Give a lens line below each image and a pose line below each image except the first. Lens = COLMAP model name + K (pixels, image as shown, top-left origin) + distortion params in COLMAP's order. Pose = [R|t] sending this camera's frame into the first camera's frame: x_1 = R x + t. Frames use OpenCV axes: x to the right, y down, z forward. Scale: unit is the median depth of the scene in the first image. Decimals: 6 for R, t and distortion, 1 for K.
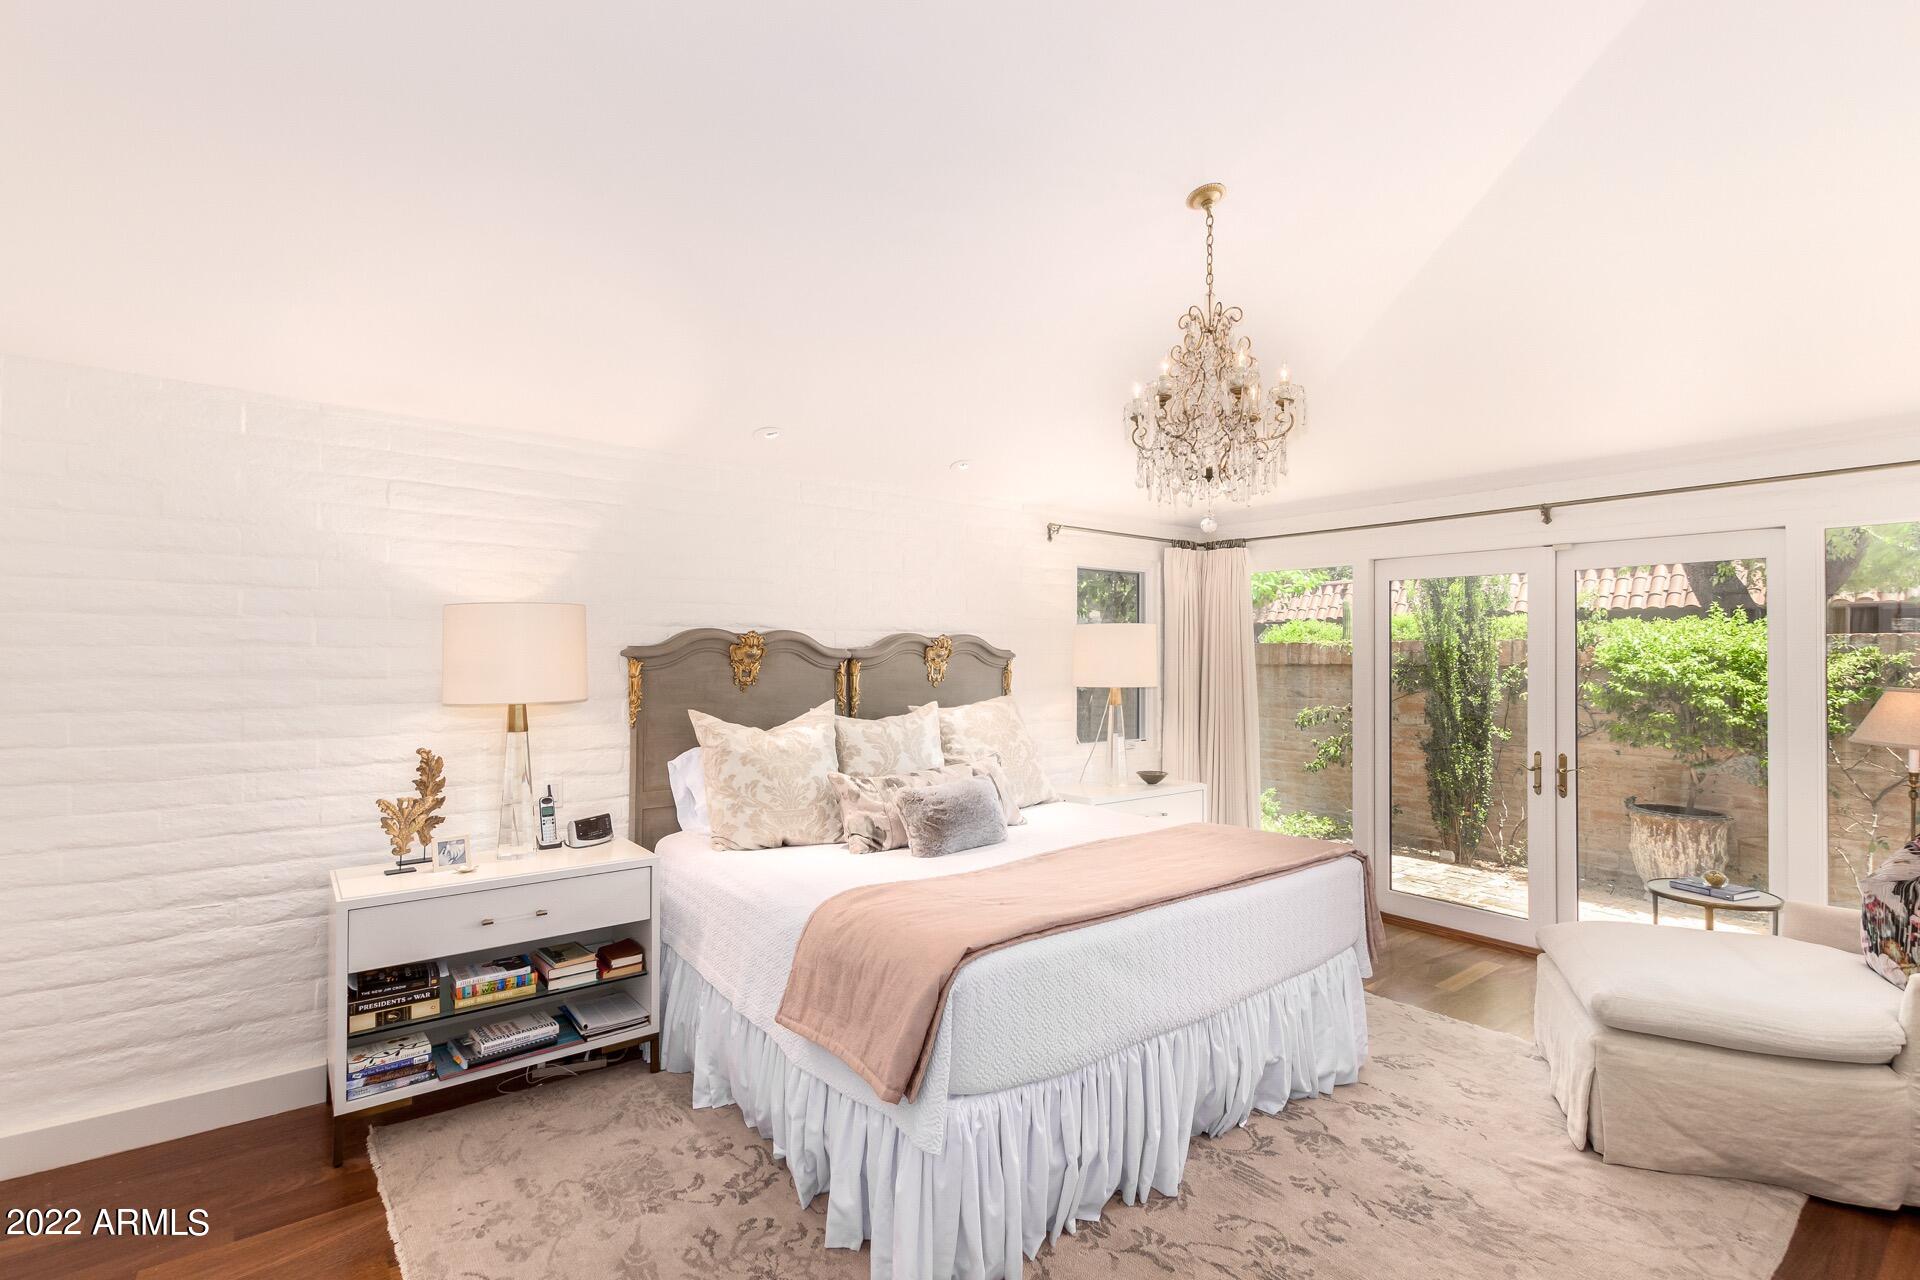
lens RADIAL K [[889.5, 0, 953.4], [0, 889.5, 642.4], [0, 0, 1]] dist [-0.000677, -0.000082]
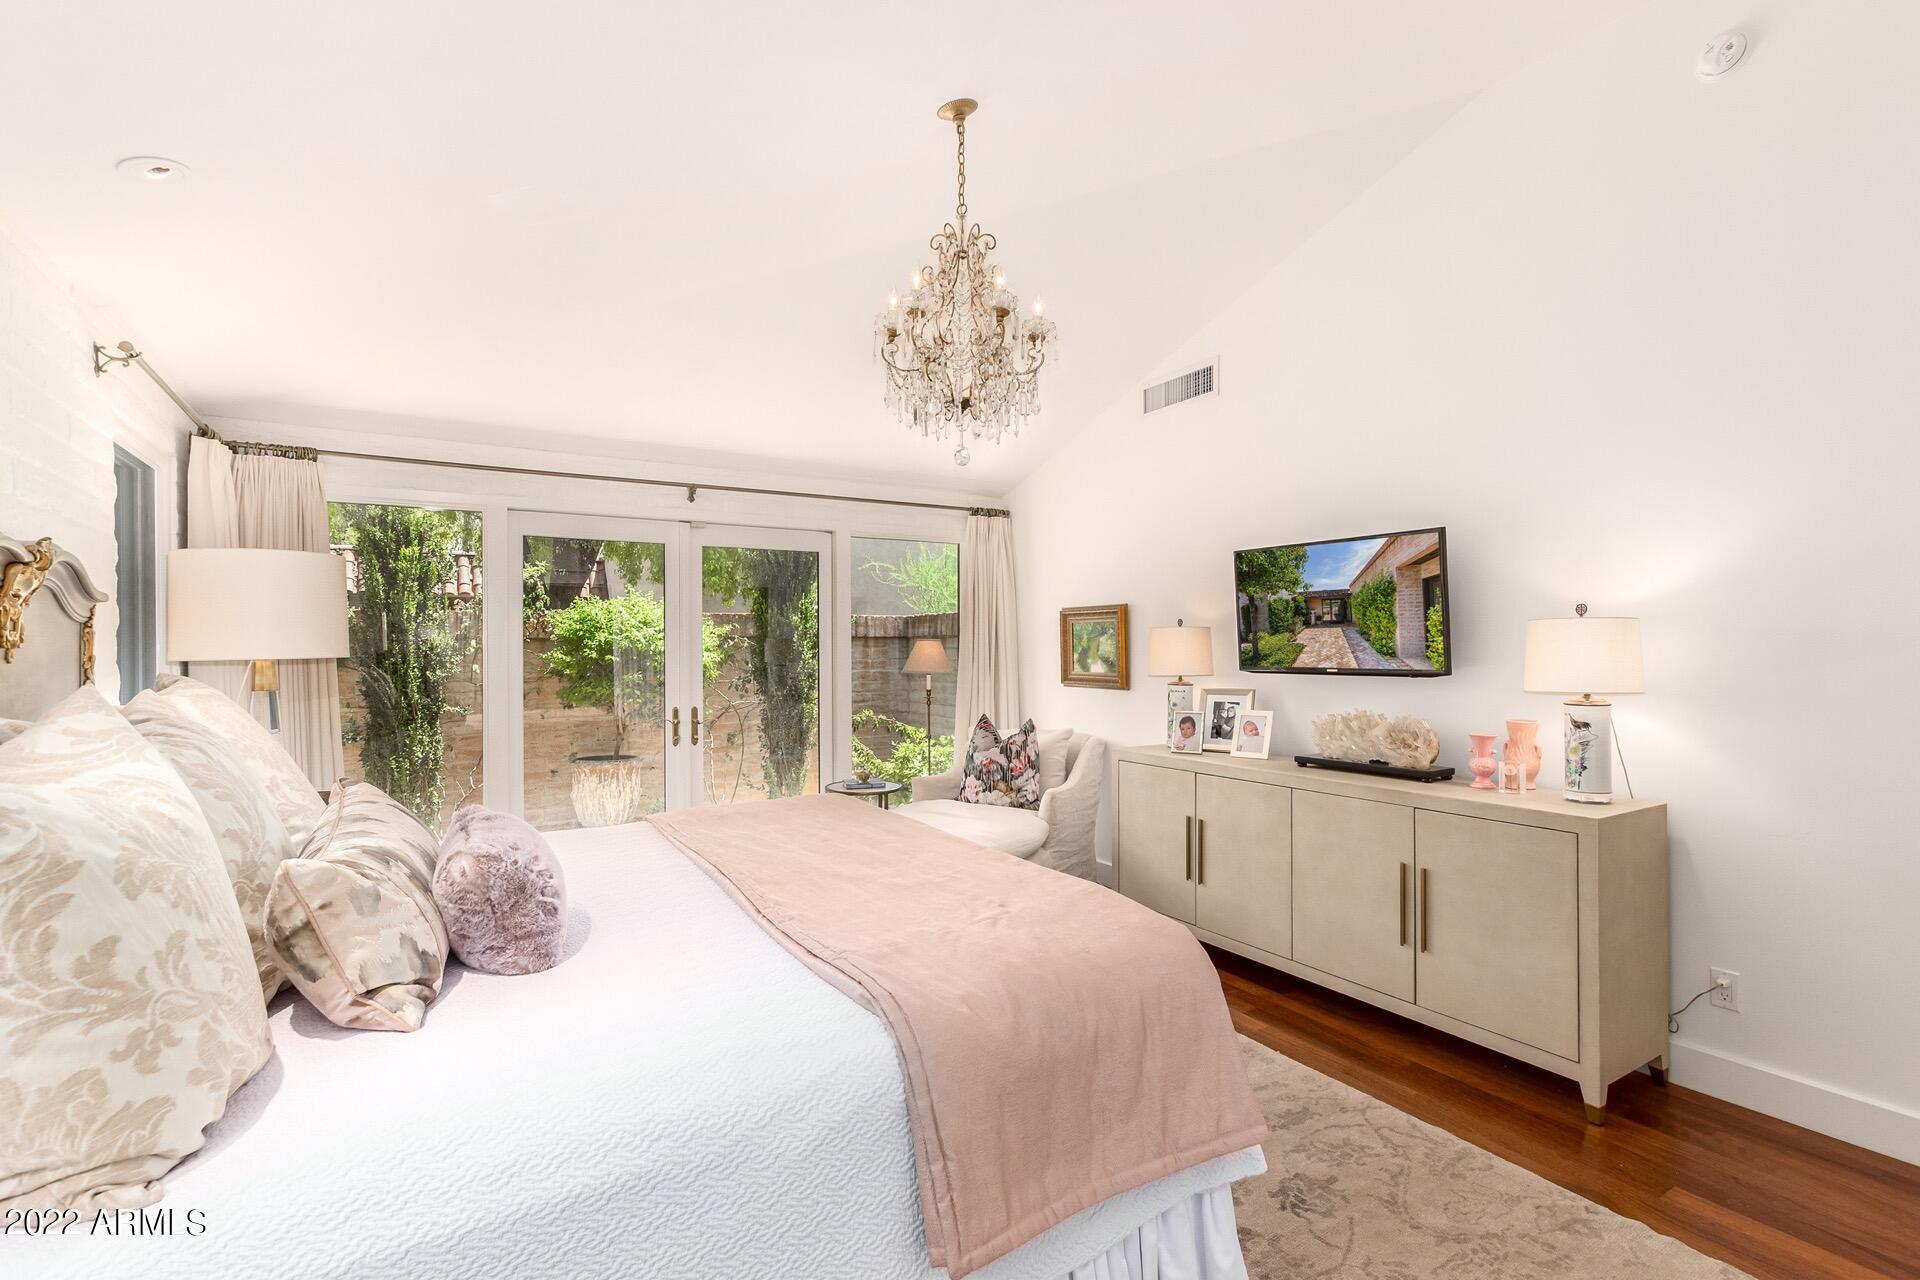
lens RADIAL K [[889.5, 0, 953.4], [0, 889.5, 642.4], [0, 0, 1]] dist [-0.000677, -0.000082]
pose [[0.103517, -0.001281, 0.994627, -0.572263], [-0.007984, 0.999966, 0.002119, 0.053469], [-0.994596, -0.008161, 0.103504, 0.775438]]
